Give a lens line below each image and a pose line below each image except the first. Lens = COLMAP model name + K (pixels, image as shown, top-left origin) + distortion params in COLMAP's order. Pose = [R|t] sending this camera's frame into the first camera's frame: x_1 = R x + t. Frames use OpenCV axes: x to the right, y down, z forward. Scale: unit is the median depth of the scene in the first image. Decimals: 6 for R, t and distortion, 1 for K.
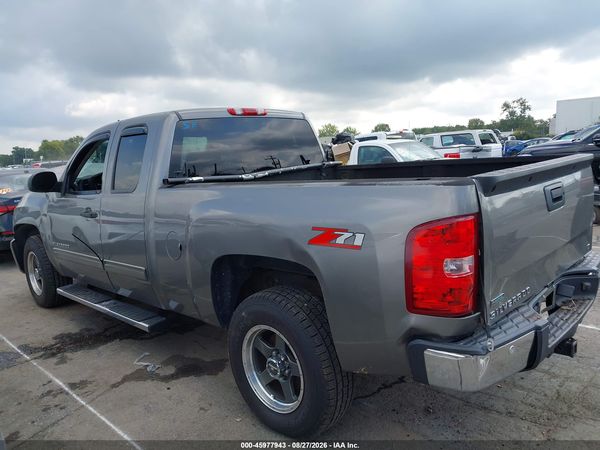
lens RADIAL K [[477.4, 0, 299.5], [0, 477.4, 226.7], [0, 0, 1]] dist [0.007832, -0.009708]
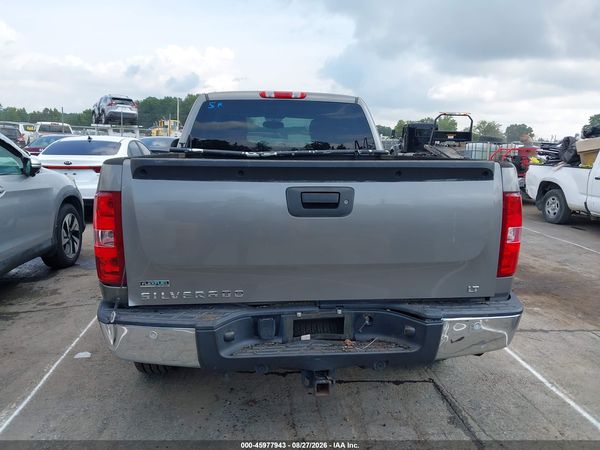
lens RADIAL K [[472.8, 0, 302.0], [0, 472.8, 227.0], [0, 0, 1]] dist [0.012597, -0.006436]
pose [[0.760598, 0.190381, -0.620681, 0.861655], [-0.168868, 0.981145, 0.094010, -0.076793], [0.626876, 0.033309, 0.778407, 0.282221]]
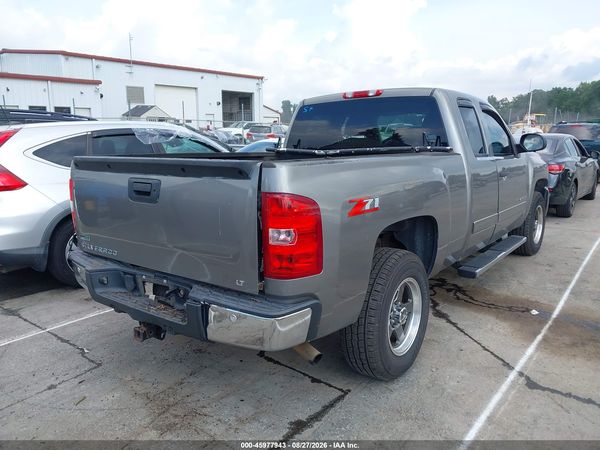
lens RADIAL K [[472.8, 0, 302.0], [0, 472.8, 227.0], [0, 0, 1]] dist [0.012597, -0.006436]
pose [[0.098519, 0.246002, -0.964250, 1.355021], [-0.153627, 0.961107, 0.229504, -0.237183], [0.983205, 0.125524, 0.132480, 1.023195]]
